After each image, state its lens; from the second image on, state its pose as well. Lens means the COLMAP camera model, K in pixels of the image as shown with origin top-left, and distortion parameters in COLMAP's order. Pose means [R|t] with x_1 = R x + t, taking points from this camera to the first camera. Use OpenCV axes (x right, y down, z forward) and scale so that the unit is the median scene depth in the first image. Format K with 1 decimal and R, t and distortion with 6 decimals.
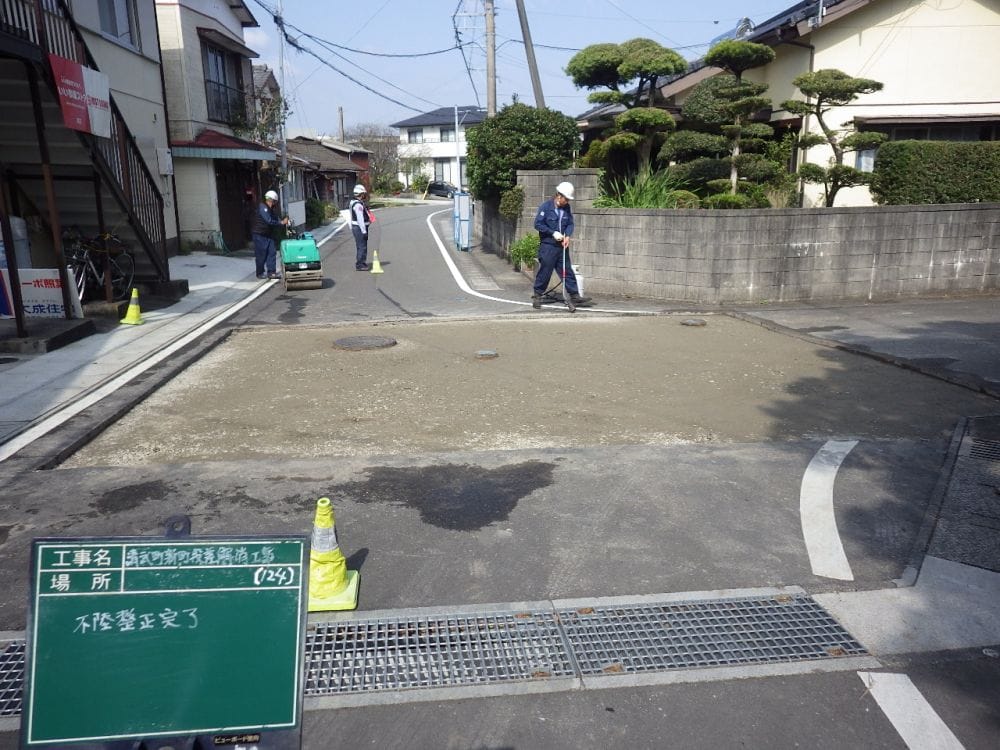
lens RADIAL K [[738.9, 0, 504.2], [0, 738.9, 363.8], [0, 0, 1]] dist [0.007246, 0.008217]
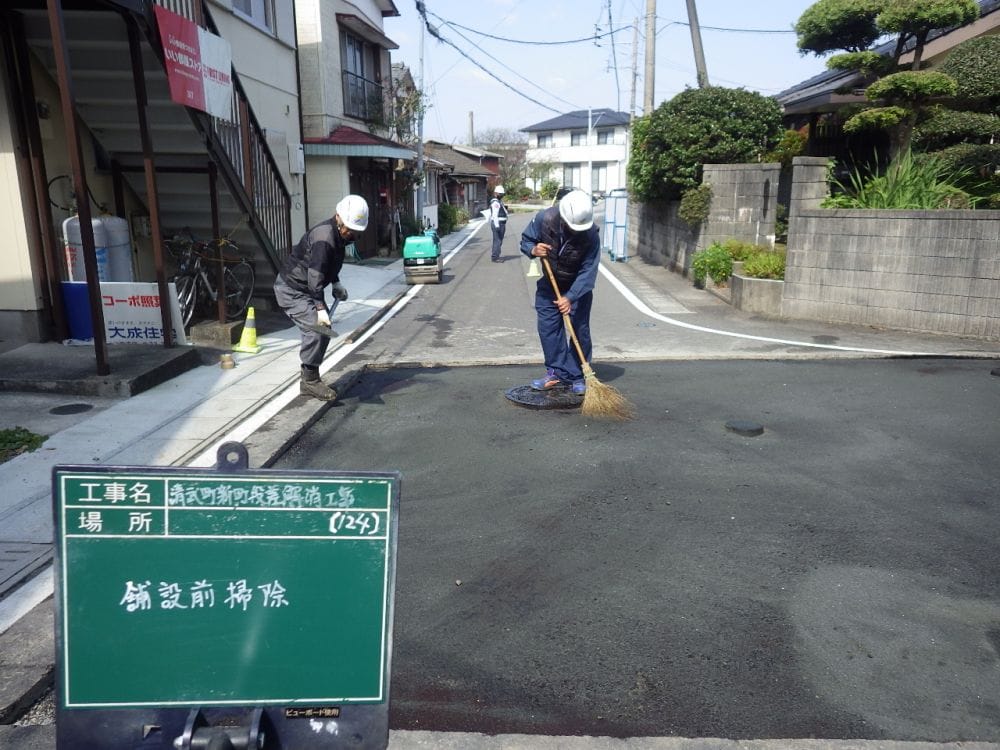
lens RADIAL K [[743.9, 0, 499.6], [0, 743.9, 368.6], [0, 0, 1]] dist [-0.005266, 0.007065]
pose [[0.986652, 0.034907, -0.159055, -0.076878], [-0.035751, 0.999358, -0.002445, -0.031791], [0.158868, 0.008099, 0.987267, 0.185514]]
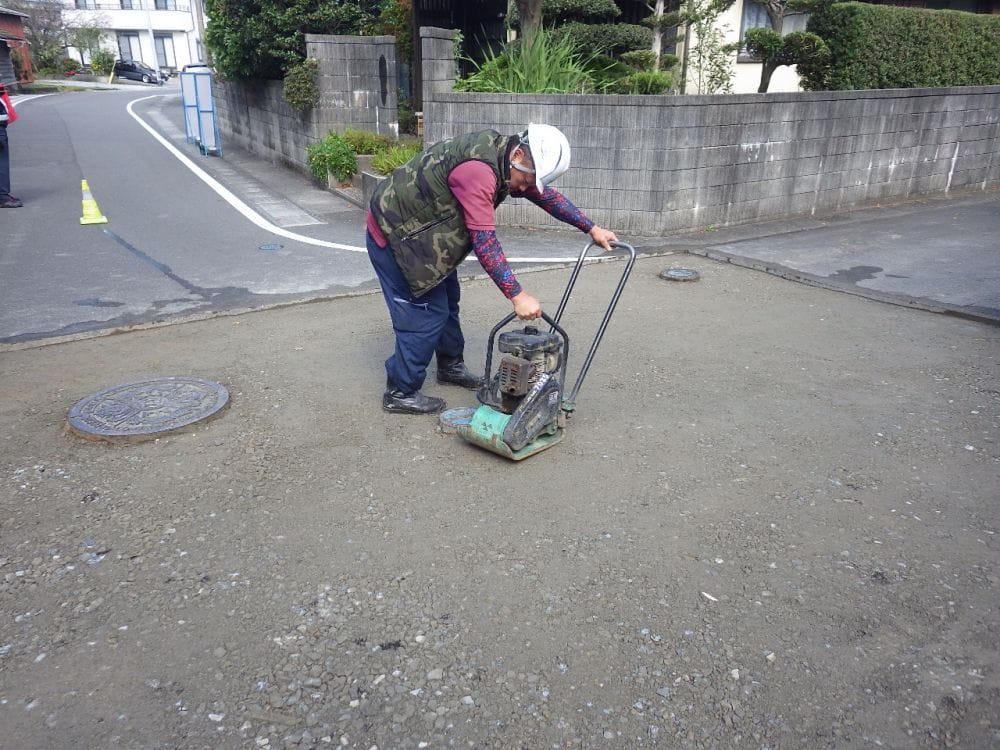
lens RADIAL K [[739.0, 0, 496.8], [0, 739.0, 350.2], [0, 0, 1]] dist [0.028000, 0.009411]
pose [[0.936670, -0.108354, 0.333030, -0.087397], [0.068039, 0.989117, 0.130453, -0.064763], [-0.343541, -0.099532, 0.933848, 0.332246]]
